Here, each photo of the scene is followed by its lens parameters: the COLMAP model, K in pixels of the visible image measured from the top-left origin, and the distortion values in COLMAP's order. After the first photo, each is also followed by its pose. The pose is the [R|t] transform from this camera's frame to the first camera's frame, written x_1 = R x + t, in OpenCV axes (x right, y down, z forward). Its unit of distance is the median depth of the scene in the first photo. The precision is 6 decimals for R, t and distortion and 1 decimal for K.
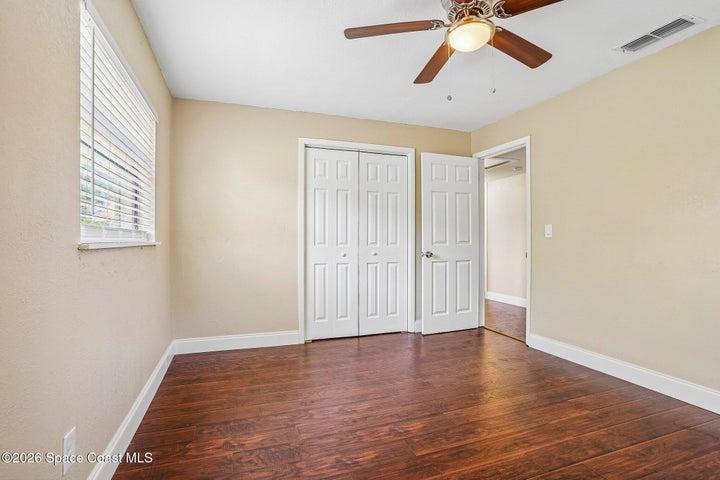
lens RADIAL K [[348.2, 0, 357.3], [0, 348.2, 241.0], [0, 0, 1]] dist [-0.001522, 0.000599]
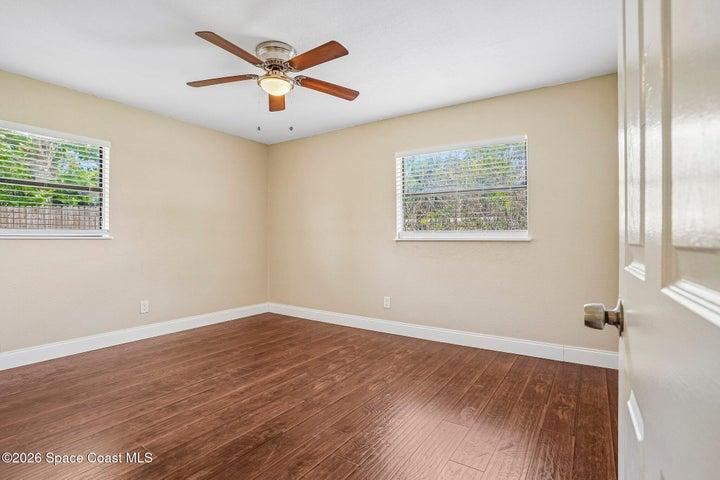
lens RADIAL K [[348.2, 0, 361.1], [0, 348.2, 241.7], [0, 0, 1]] dist [-0.001522, 0.000599]
pose [[-0.799512, 0.007508, -0.600603, 0.818817], [0.006082, 0.999972, 0.004404, 0.010855], [0.600619, -0.000132, -0.799535, 2.157548]]
